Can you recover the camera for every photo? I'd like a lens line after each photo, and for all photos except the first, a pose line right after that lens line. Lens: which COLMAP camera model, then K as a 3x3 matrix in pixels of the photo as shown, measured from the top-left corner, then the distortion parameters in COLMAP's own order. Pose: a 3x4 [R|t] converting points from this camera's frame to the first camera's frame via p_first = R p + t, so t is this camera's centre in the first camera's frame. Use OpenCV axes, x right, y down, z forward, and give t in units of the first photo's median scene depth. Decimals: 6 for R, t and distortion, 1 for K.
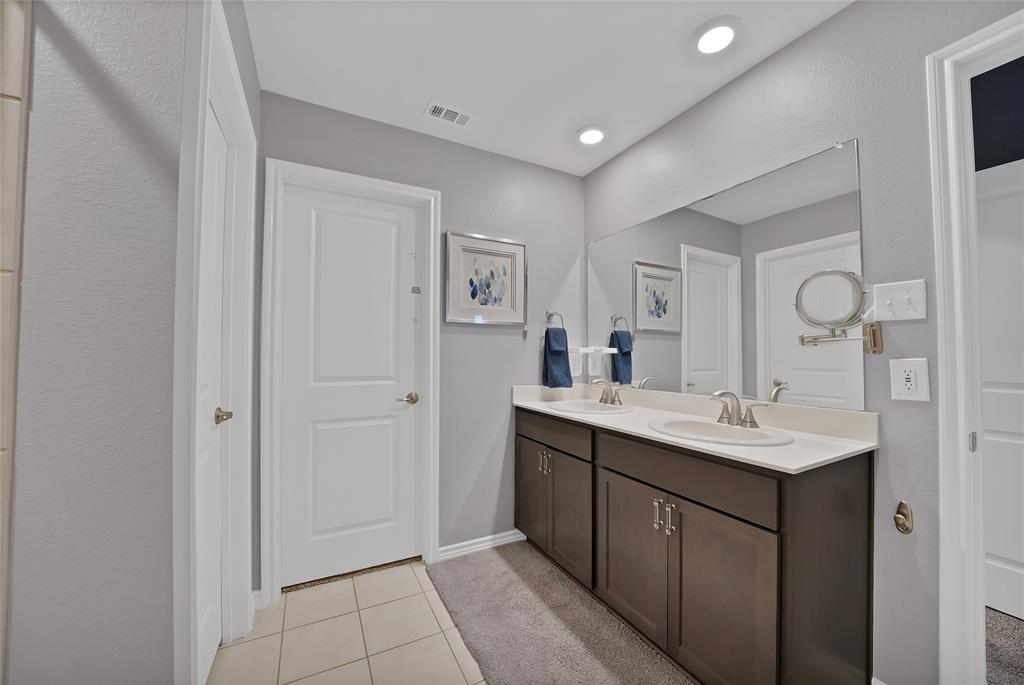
lens RADIAL K [[379.1, 0, 518.9], [0, 379.1, 346.1], [0, 0, 1]] dist [-0.022607, 0.000074]
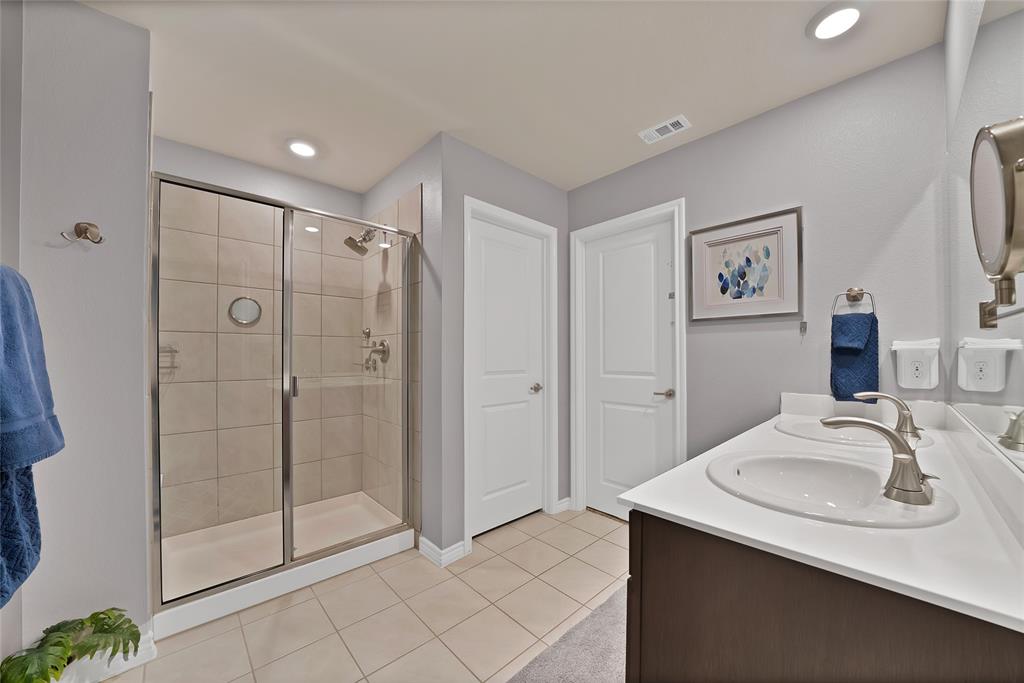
lens RADIAL K [[368.2, 0, 507.5], [0, 368.2, 345.2], [0, 0, 1]] dist [-0.020343, 0.000394]
pose [[0.246177, -0.025172, -0.968898, 0.611258], [0.032245, 0.999322, -0.017770, -0.000219], [0.968688, -0.026868, 0.246822, 0.258543]]
